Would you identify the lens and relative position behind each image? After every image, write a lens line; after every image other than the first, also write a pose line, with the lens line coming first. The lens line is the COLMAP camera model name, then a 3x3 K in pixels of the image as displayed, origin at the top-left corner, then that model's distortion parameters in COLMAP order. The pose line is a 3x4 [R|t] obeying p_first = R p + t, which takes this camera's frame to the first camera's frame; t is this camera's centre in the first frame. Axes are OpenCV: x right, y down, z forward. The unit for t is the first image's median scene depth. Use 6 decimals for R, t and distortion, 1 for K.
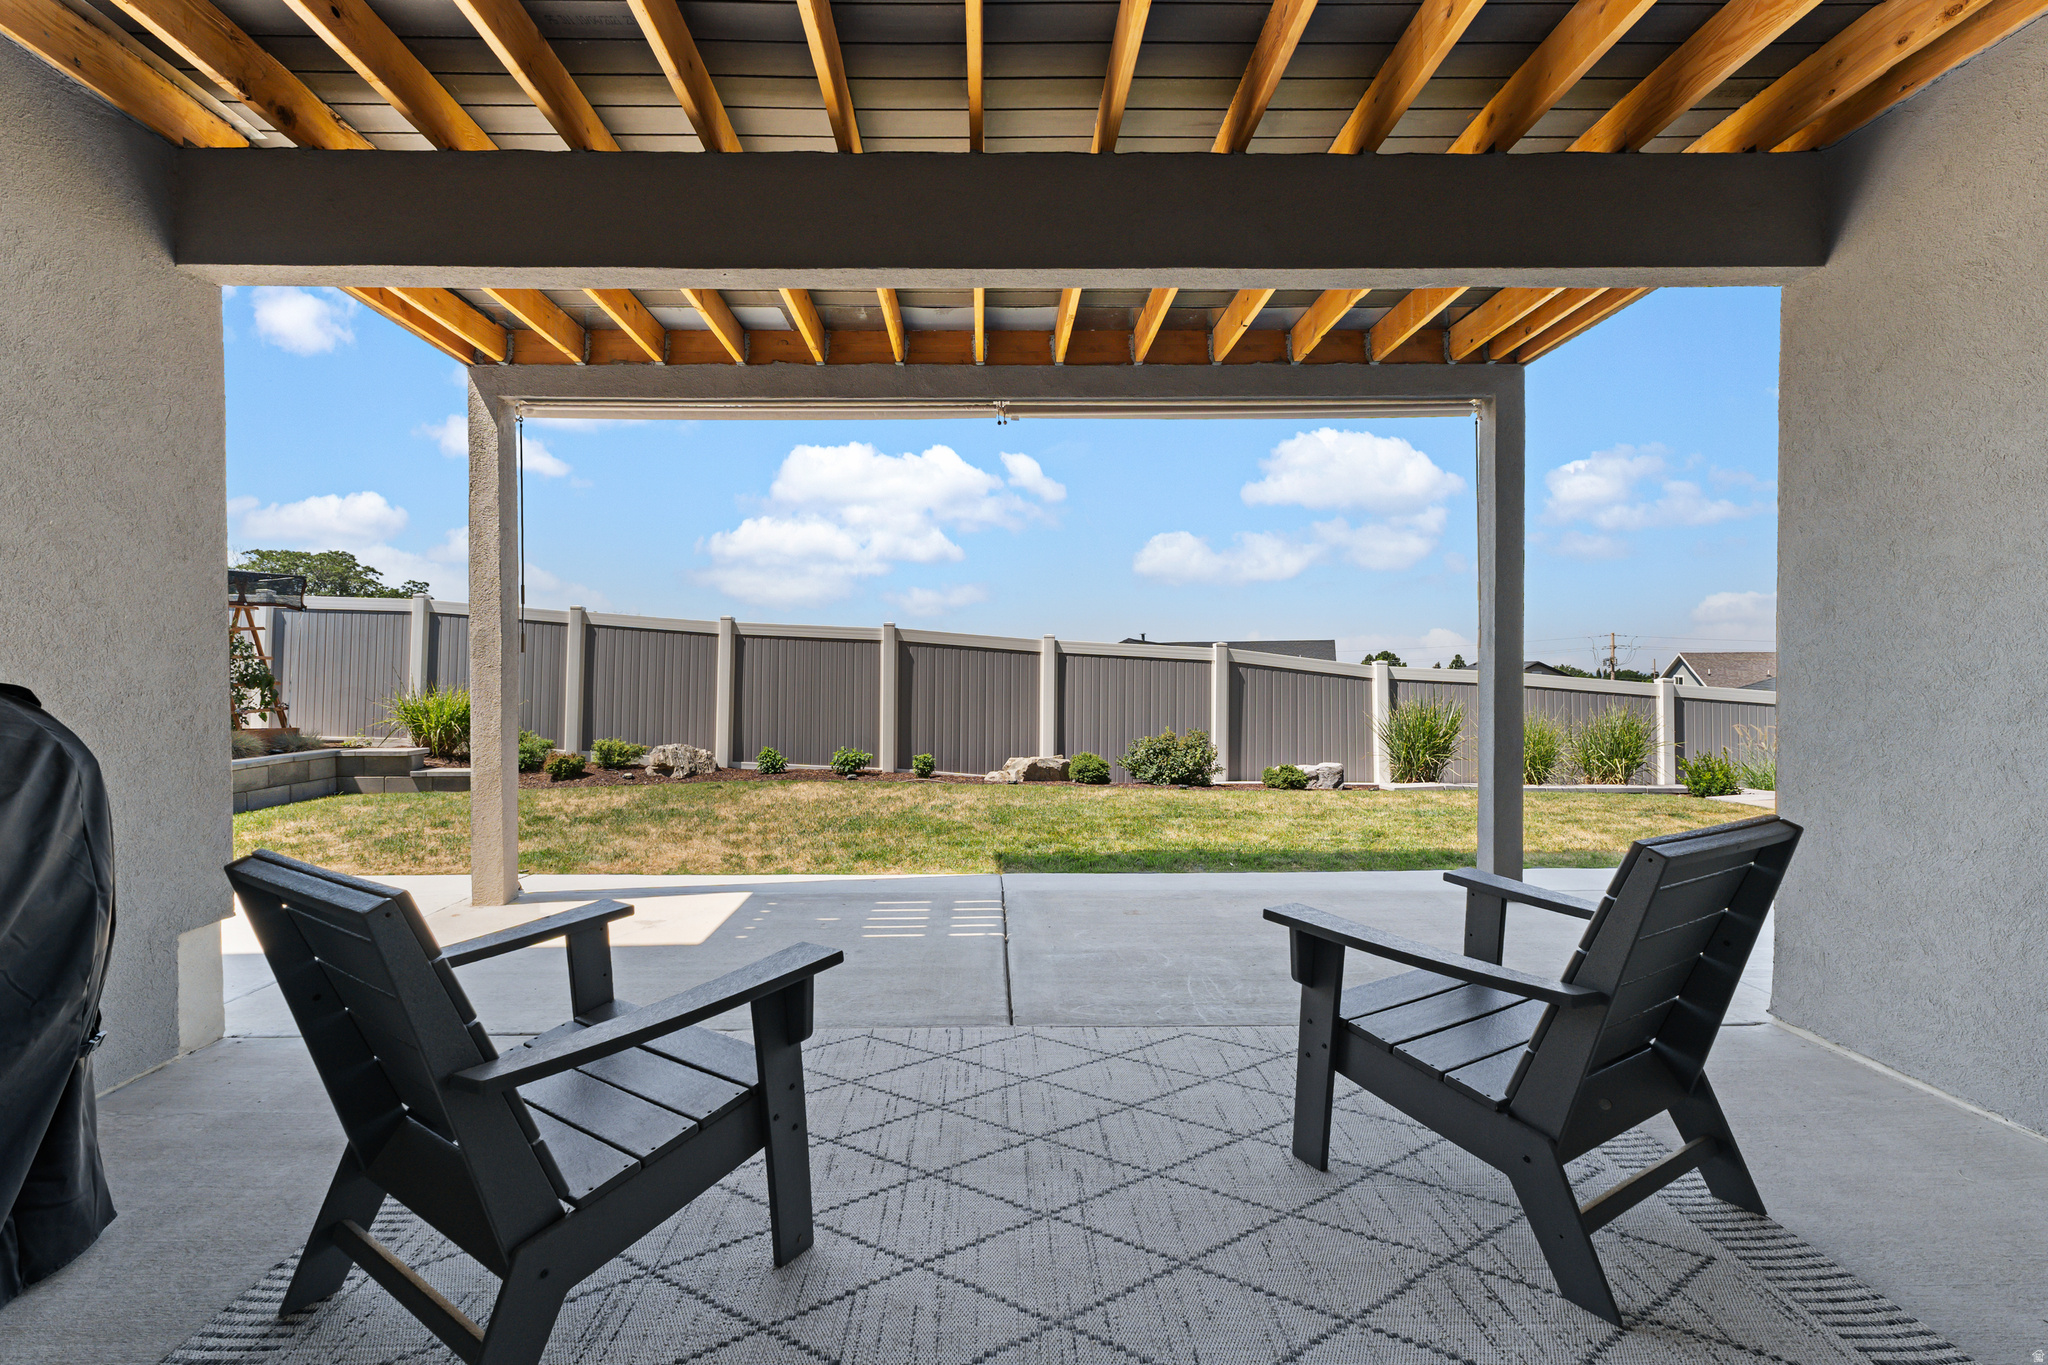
lens RADIAL K [[862.5, 0, 1024.0], [0, 862.5, 682.5], [0, 0, 1]] dist [0.001648, 0.000516]
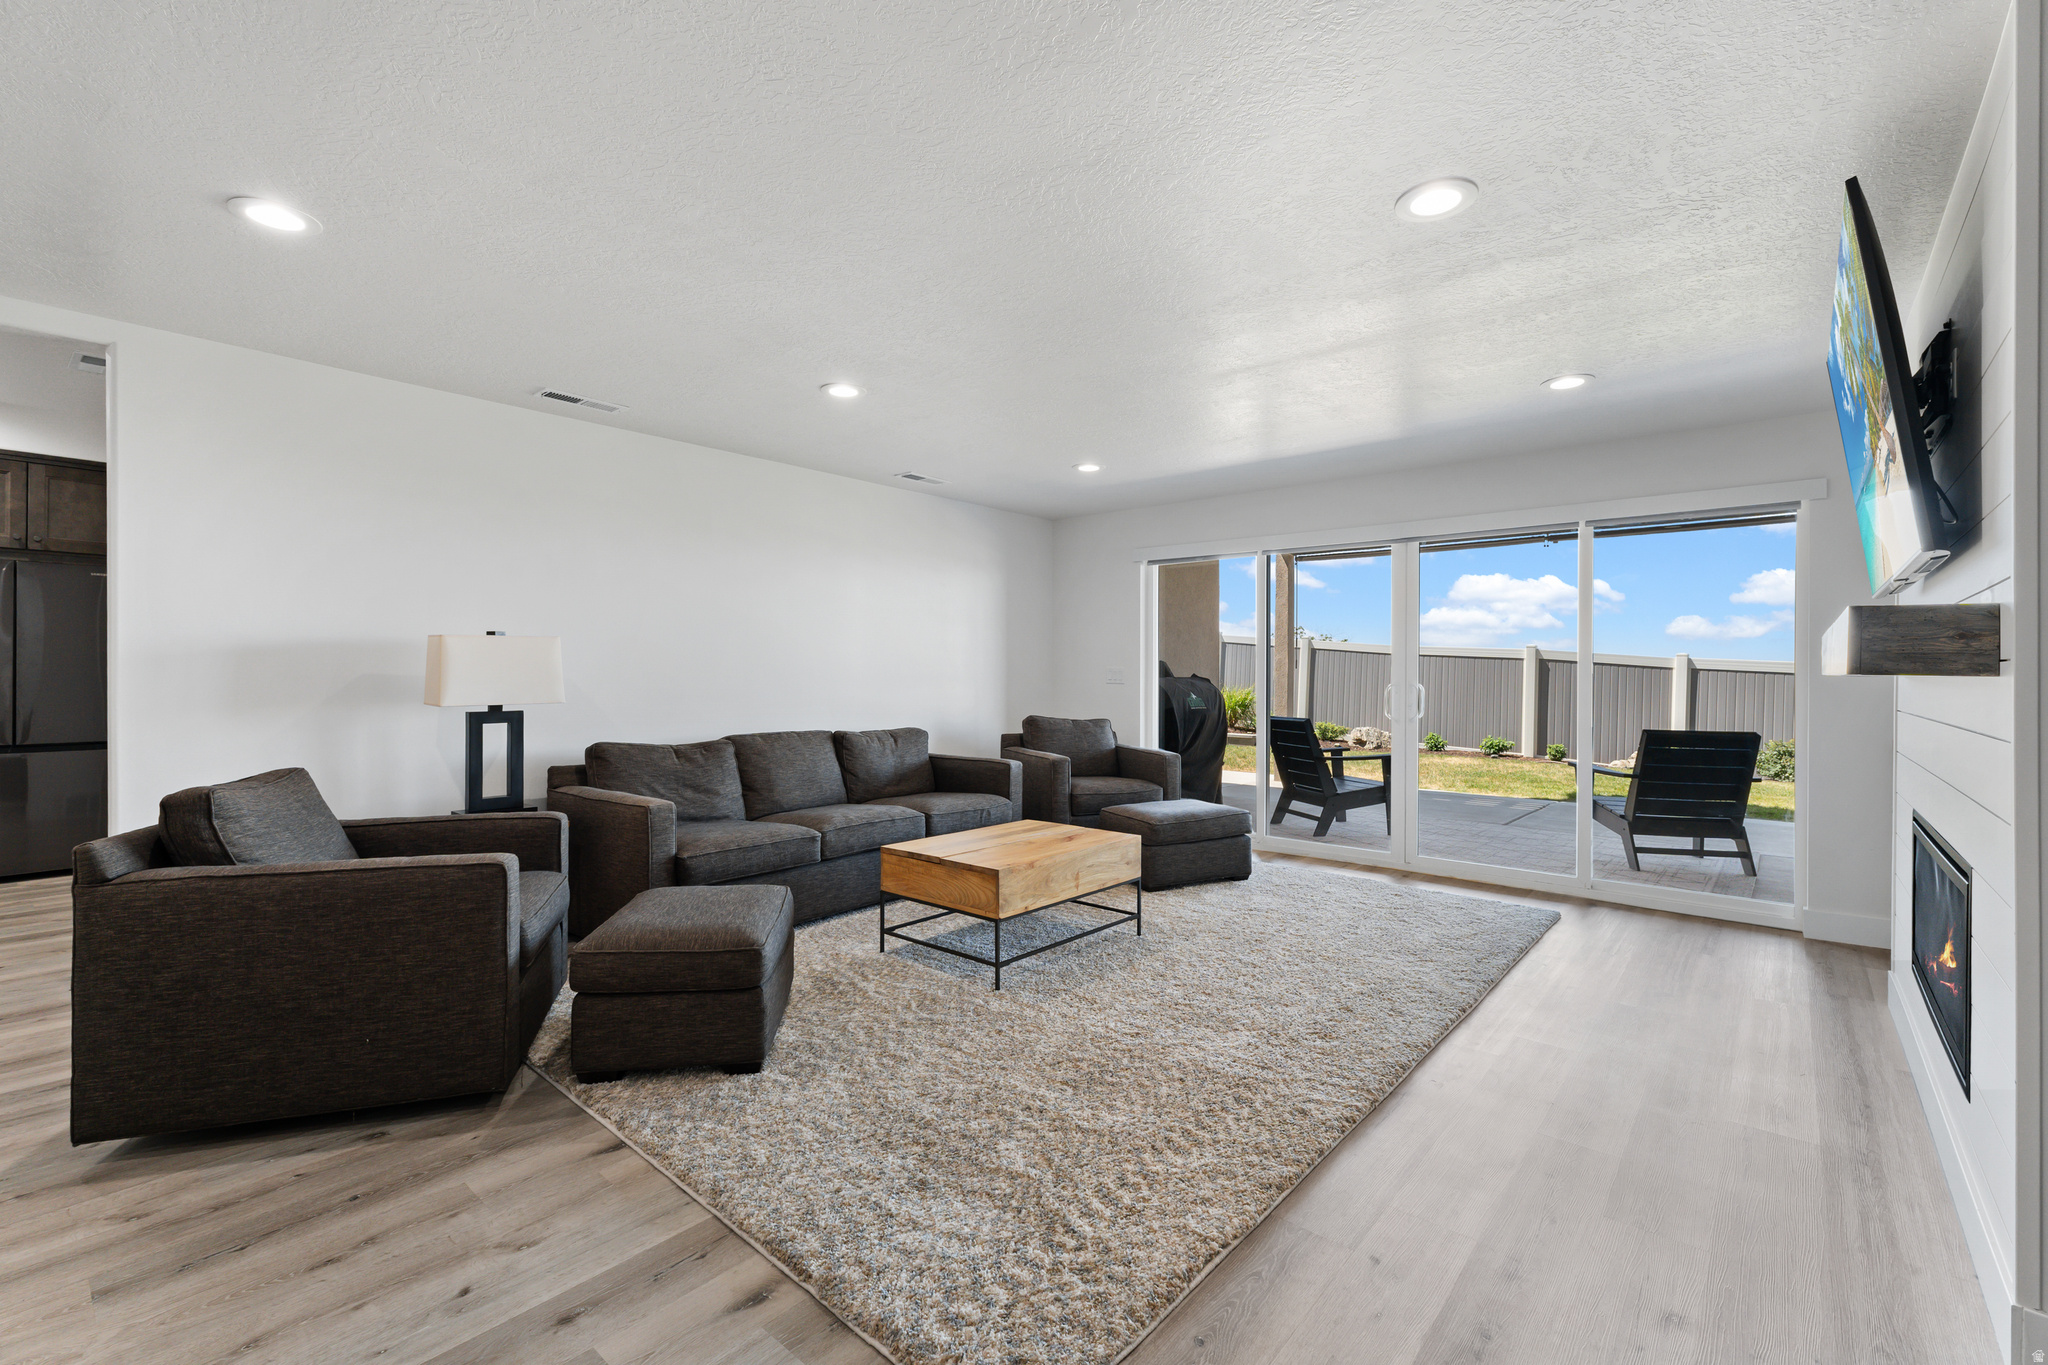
lens RADIAL K [[862.5, 0, 1024.0], [0, 862.5, 682.5], [0, 0, 1]] dist [0.001648, 0.000516]
pose [[0.761284, 0.018491, -0.648155, 0.182620], [-0.013064, 0.999828, 0.013180, -0.030014], [0.648287, -0.001566, 0.761394, -0.842608]]
